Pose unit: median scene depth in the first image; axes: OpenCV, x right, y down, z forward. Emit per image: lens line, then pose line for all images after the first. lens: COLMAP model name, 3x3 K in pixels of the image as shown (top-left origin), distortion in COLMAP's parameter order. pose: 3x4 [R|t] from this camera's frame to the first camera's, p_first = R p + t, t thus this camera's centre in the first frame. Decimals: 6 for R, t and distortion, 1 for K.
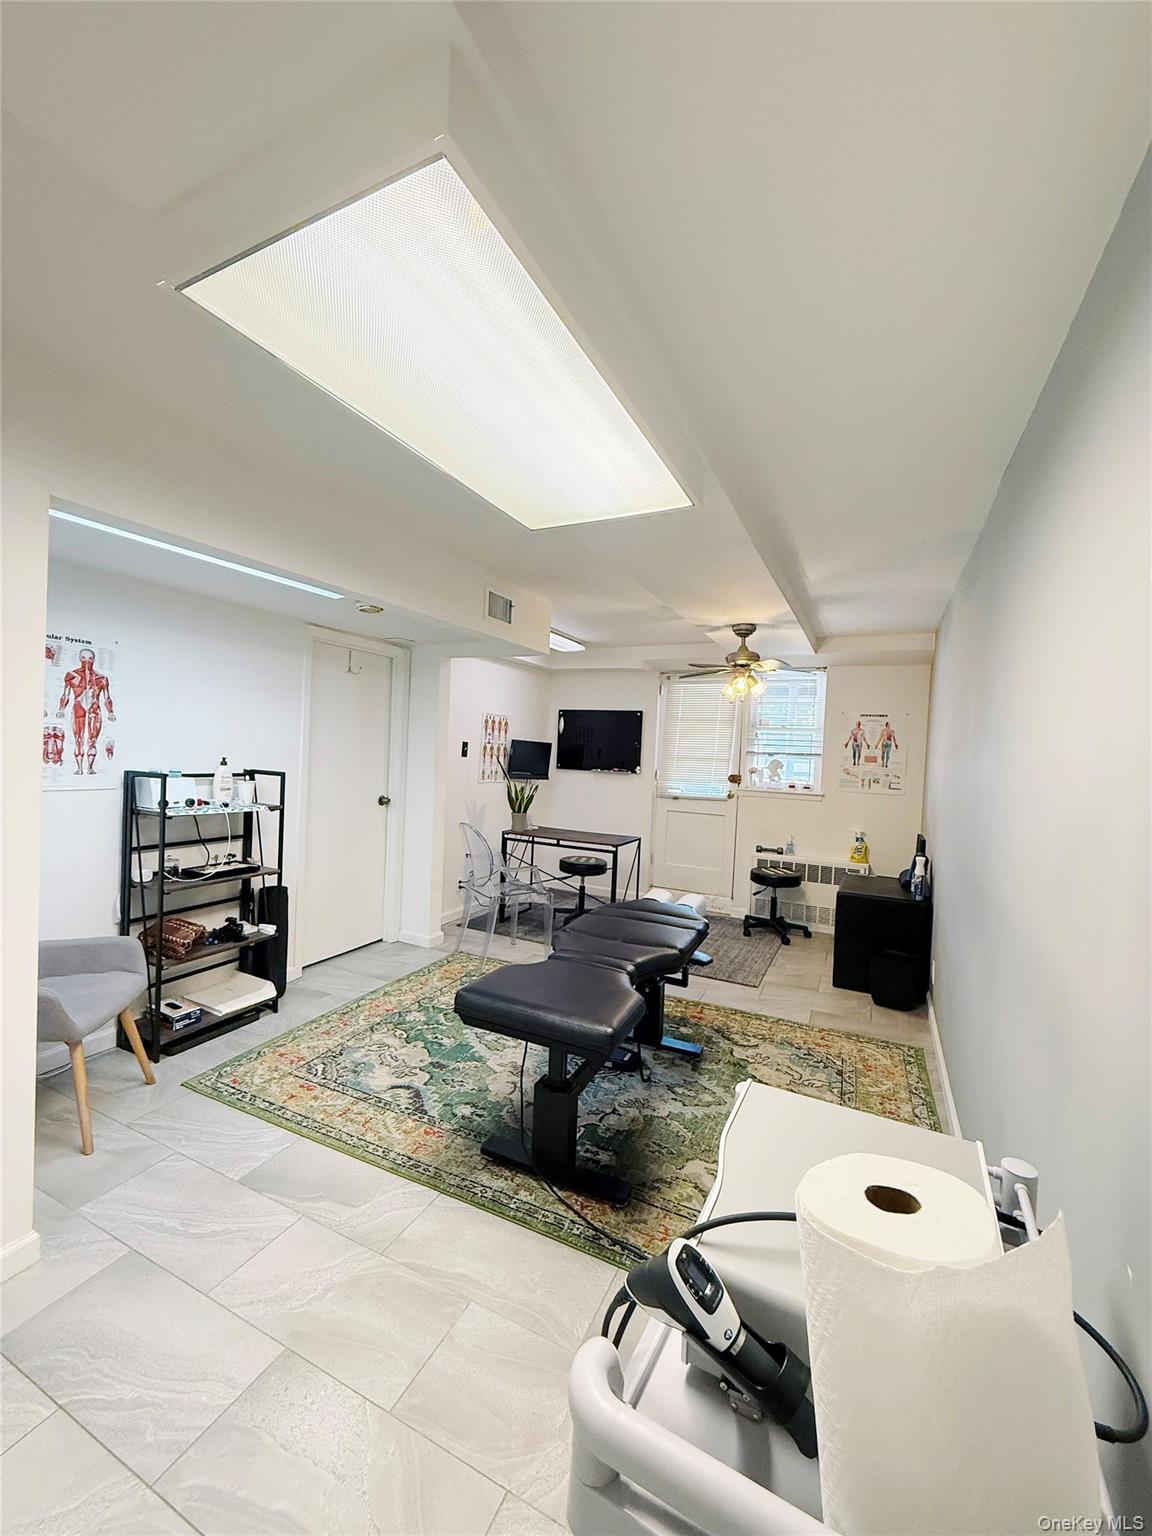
lens RADIAL K [[611.0, 0, 571.9], [0, 611.0, 766.9], [0, 0, 1]] dist [0.002582, 0.002103]
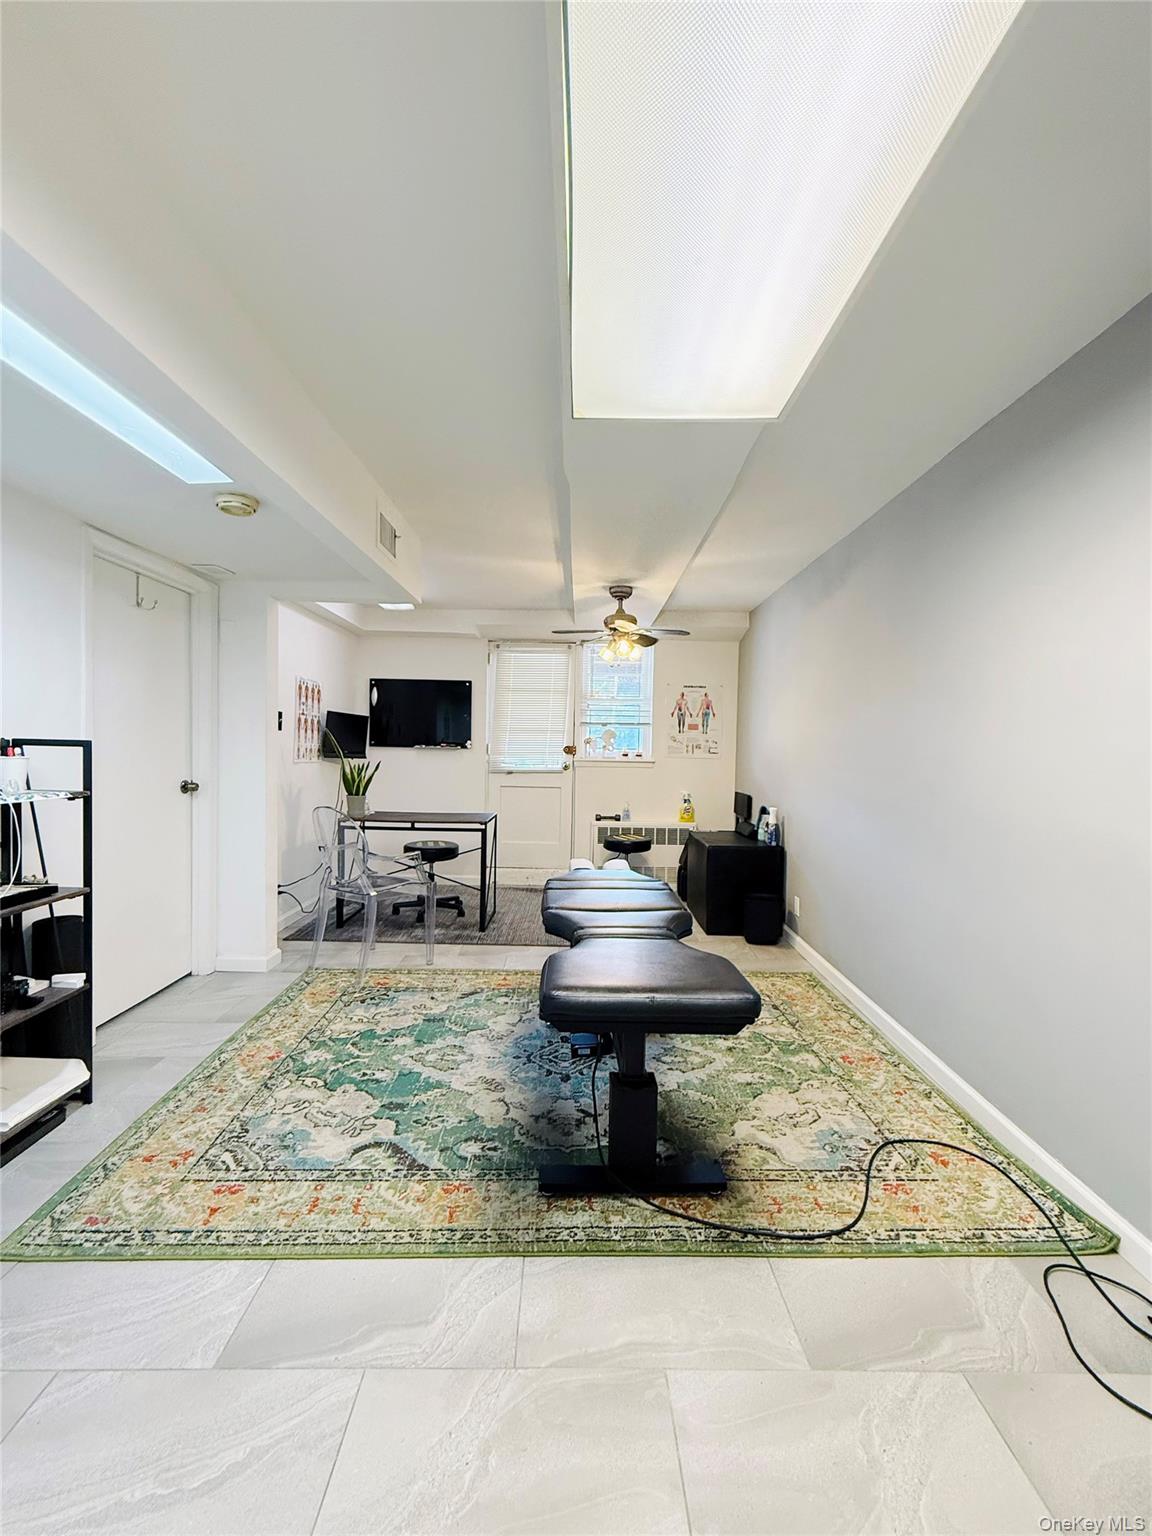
lens RADIAL K [[611.0, 0, 573.9], [0, 611.0, 767.5], [0, 0, 1]] dist [0.002582, 0.002103]
pose [[0.897908, -0.040743, 0.438293, -0.294559], [0.031862, 0.999111, 0.027601, 0.036571], [-0.439028, -0.010818, 0.898408, 0.177405]]
